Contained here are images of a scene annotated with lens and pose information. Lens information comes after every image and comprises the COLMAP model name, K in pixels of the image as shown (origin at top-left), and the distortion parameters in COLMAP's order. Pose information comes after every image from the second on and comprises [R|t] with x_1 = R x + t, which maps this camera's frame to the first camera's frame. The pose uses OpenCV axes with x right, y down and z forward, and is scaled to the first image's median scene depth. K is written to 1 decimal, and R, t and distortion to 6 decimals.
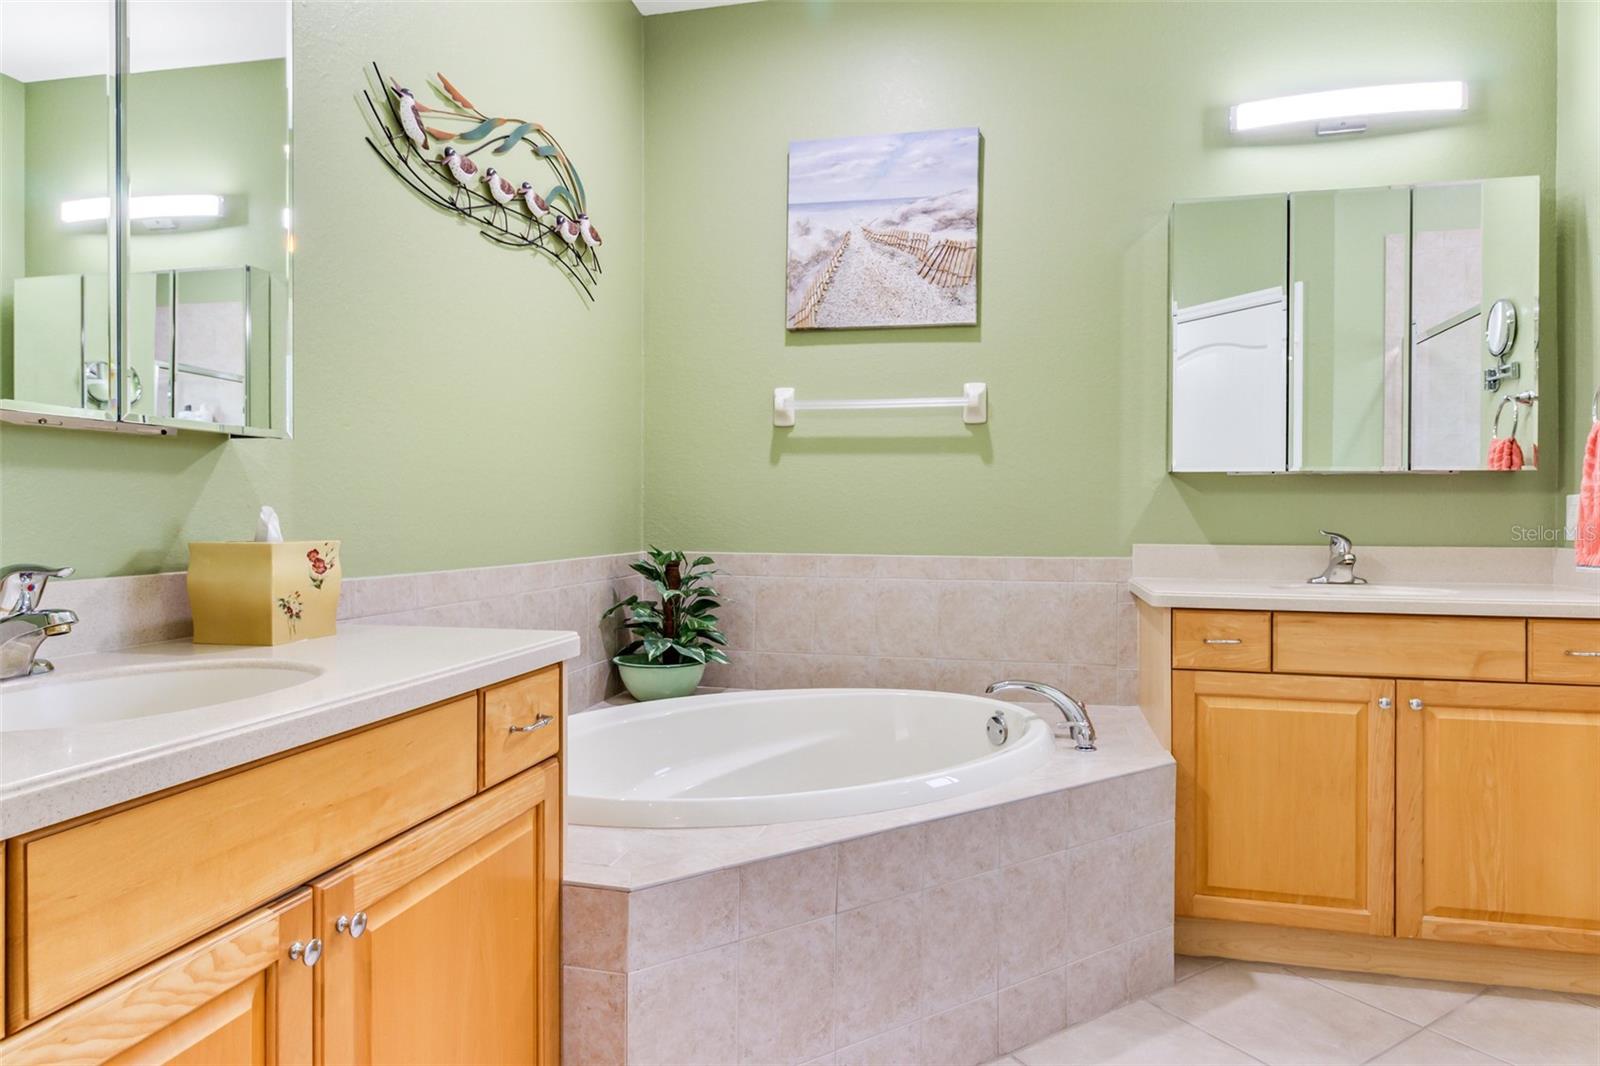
lens RADIAL K [[940.7, 0, 799.6], [0, 940.7, 532.6], [0, 0, 1]] dist [0.002747, -0.001401]
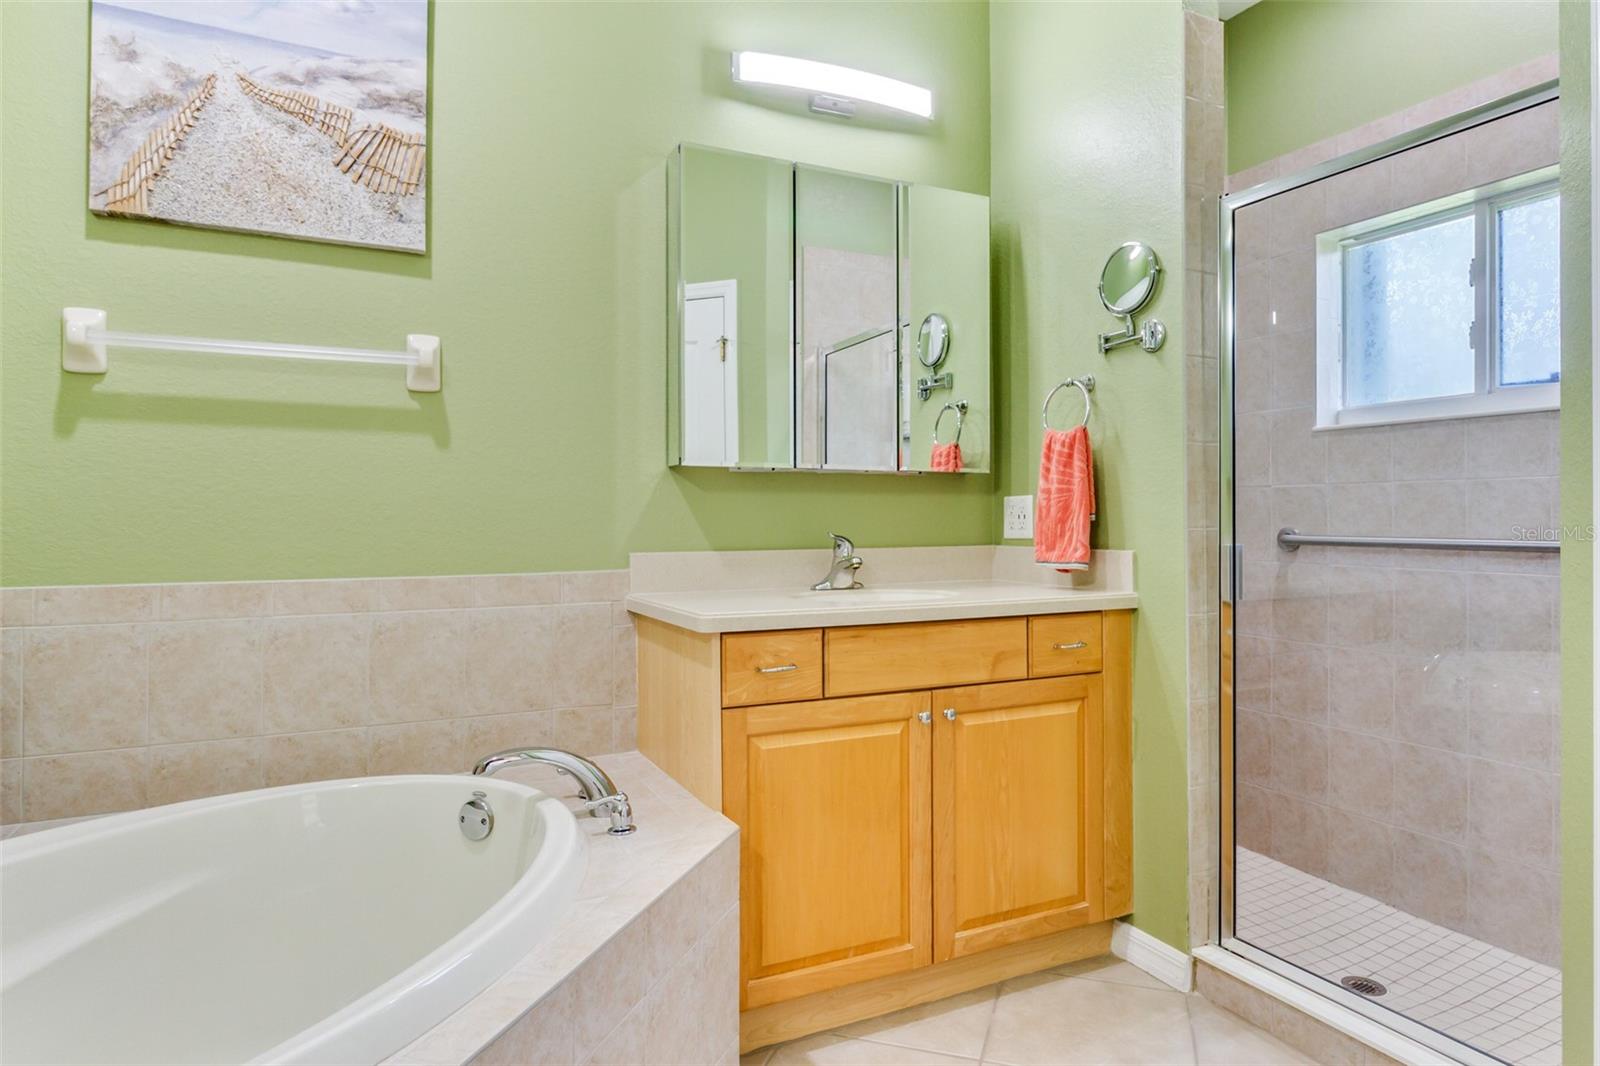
lens RADIAL K [[940.7, 0, 803.6], [0, 940.7, 520.5], [0, 0, 1]] dist [0.002747, -0.001401]
pose [[0.772724, -0.007704, 0.634695, -0.048376], [0.018055, 0.999789, -0.009846, -0.005354], [-0.634485, 0.019067, 0.772700, 0.275761]]
